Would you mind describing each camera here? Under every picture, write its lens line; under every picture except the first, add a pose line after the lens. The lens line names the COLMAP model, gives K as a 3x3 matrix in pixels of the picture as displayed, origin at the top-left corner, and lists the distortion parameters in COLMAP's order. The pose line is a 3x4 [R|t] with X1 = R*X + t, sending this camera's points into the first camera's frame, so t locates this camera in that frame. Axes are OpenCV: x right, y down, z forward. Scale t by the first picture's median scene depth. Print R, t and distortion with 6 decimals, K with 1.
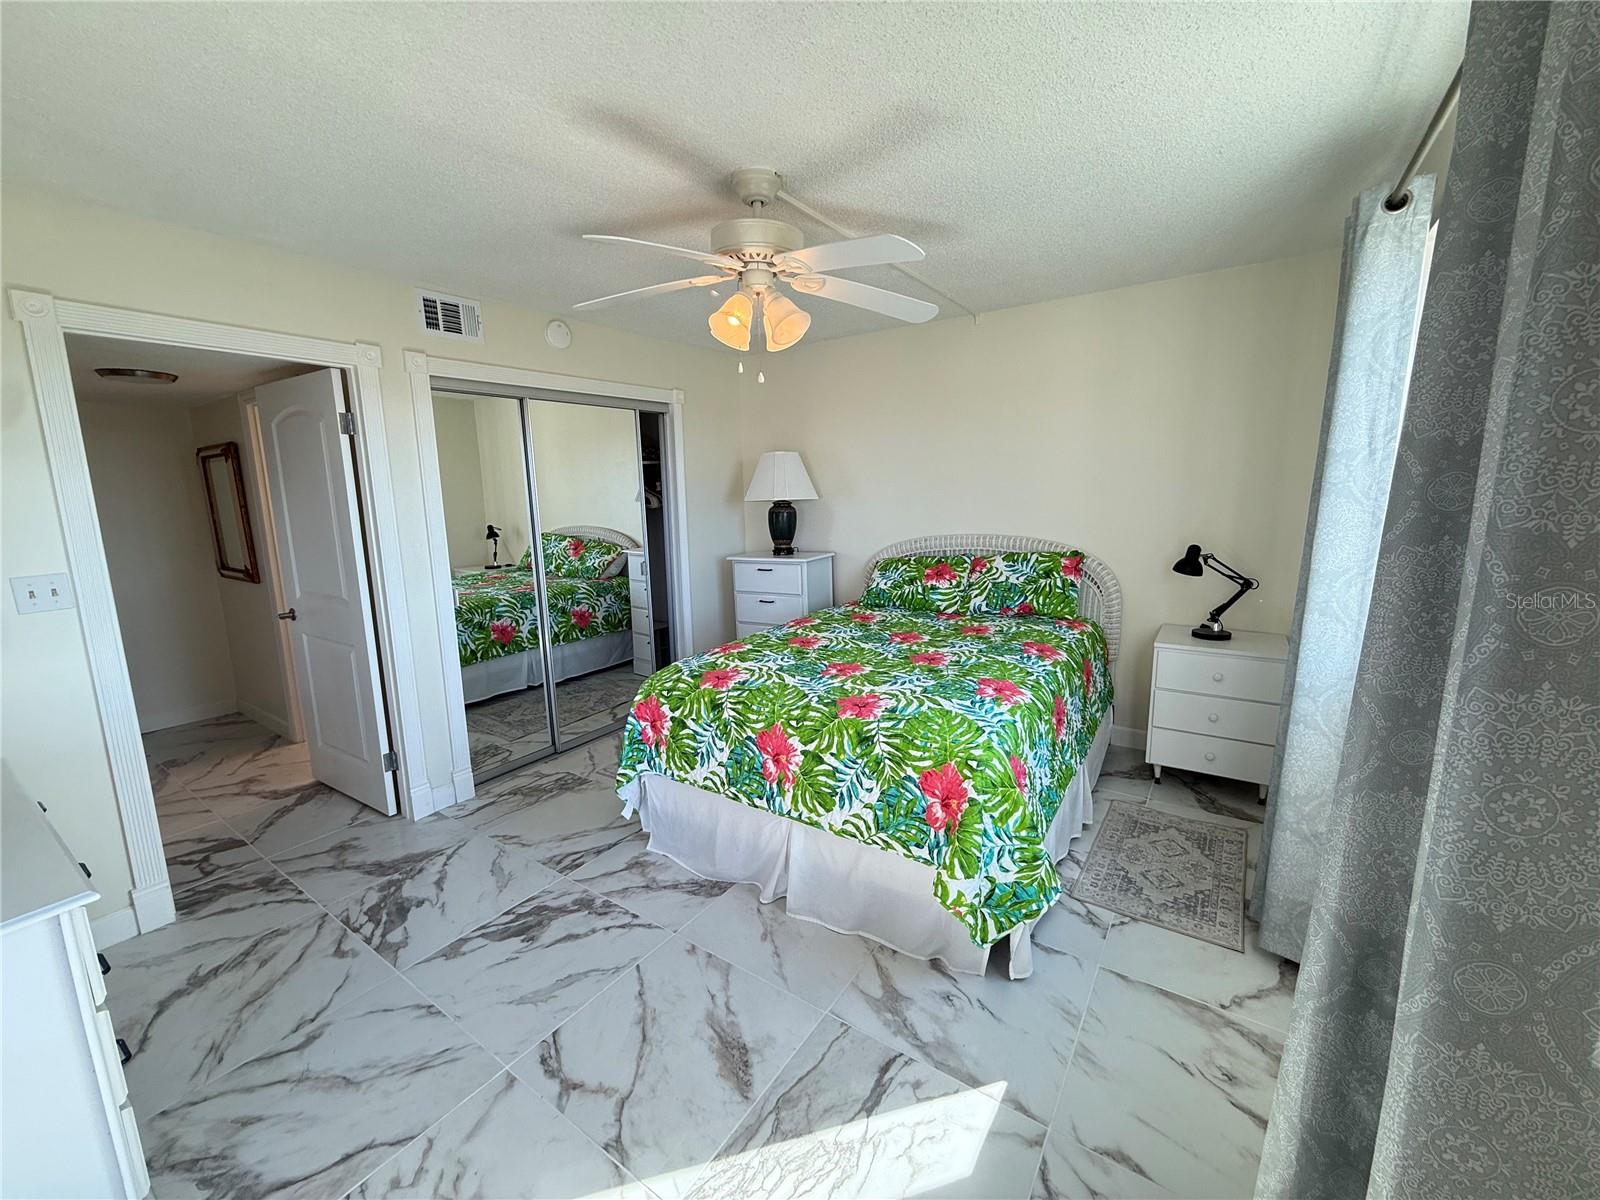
lens RADIAL K [[641.5, 0, 796.2], [0, 641.5, 604.0], [0, 0, 1]] dist [-0.002195, 0.000440]
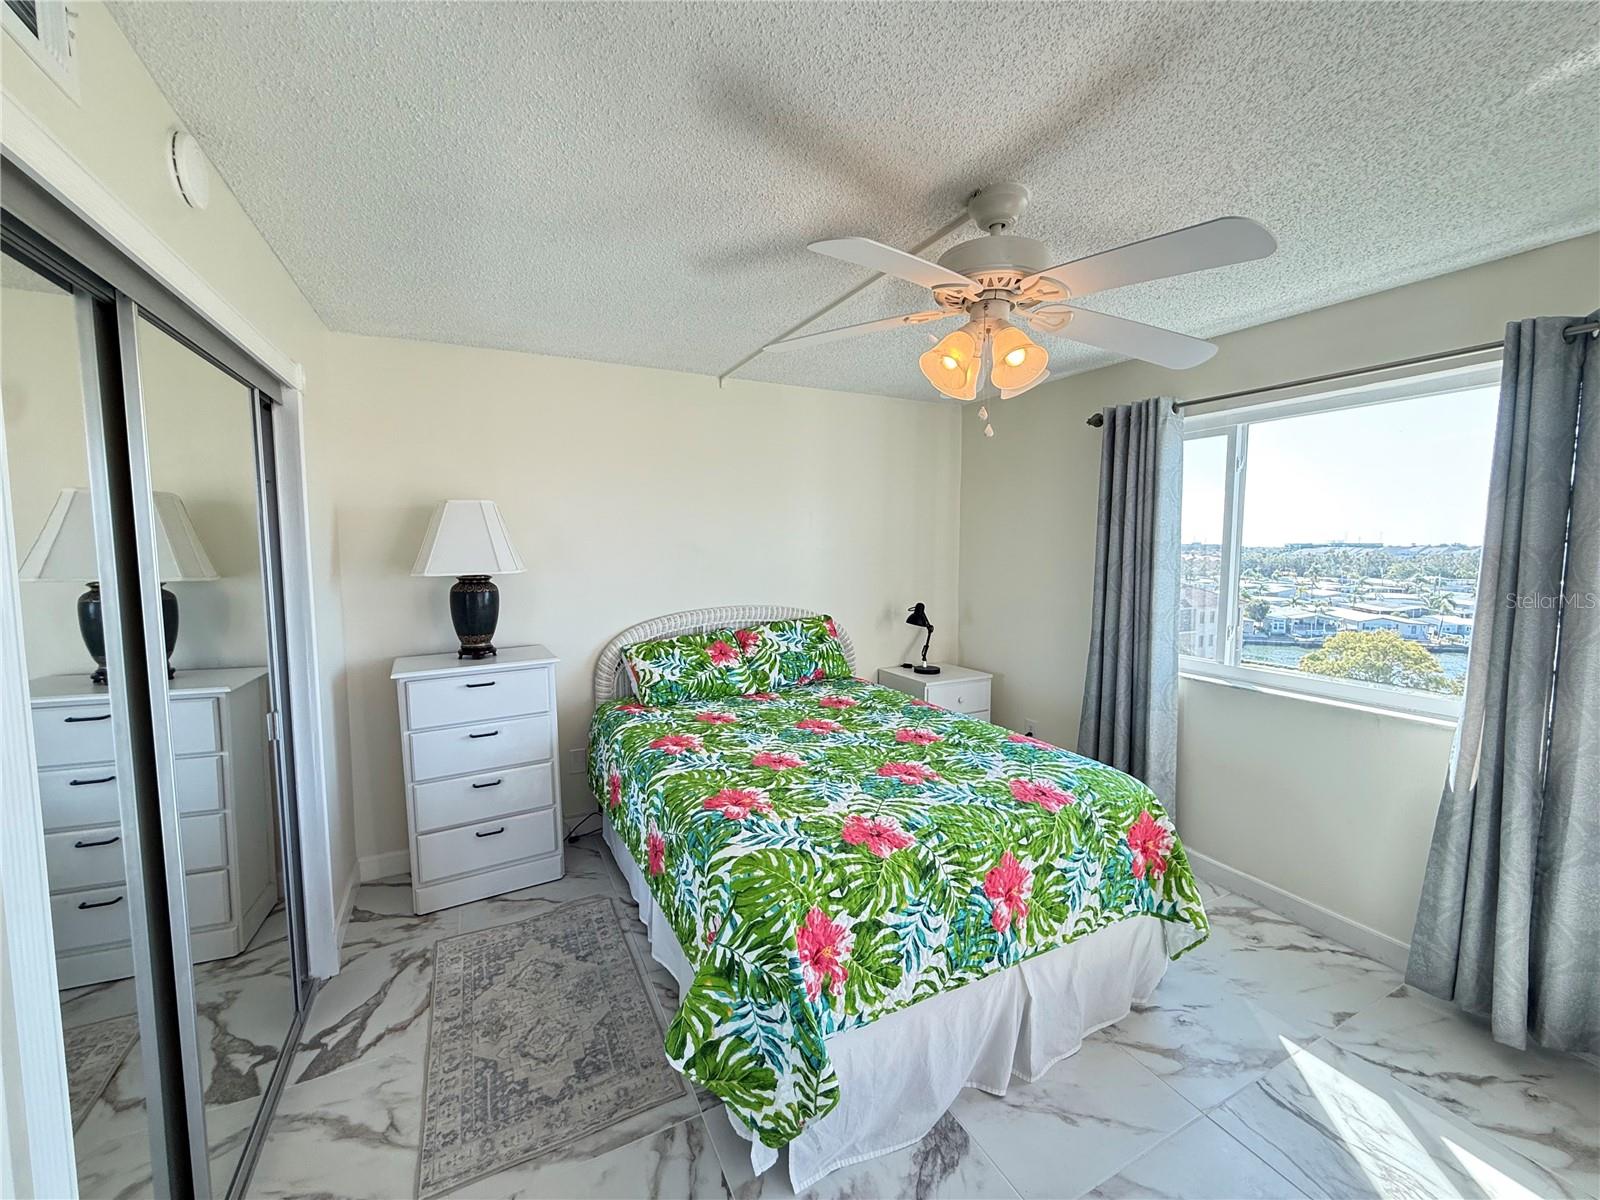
lens RADIAL K [[641.5, 0, 799.5], [0, 641.5, 597.9], [0, 0, 1]] dist [-0.002195, 0.000440]
pose [[0.477519, -0.054300, 0.876942, -0.783932], [0.144311, 0.989381, -0.017319, -0.143133], [-0.866689, 0.134822, 0.480284, 0.734636]]
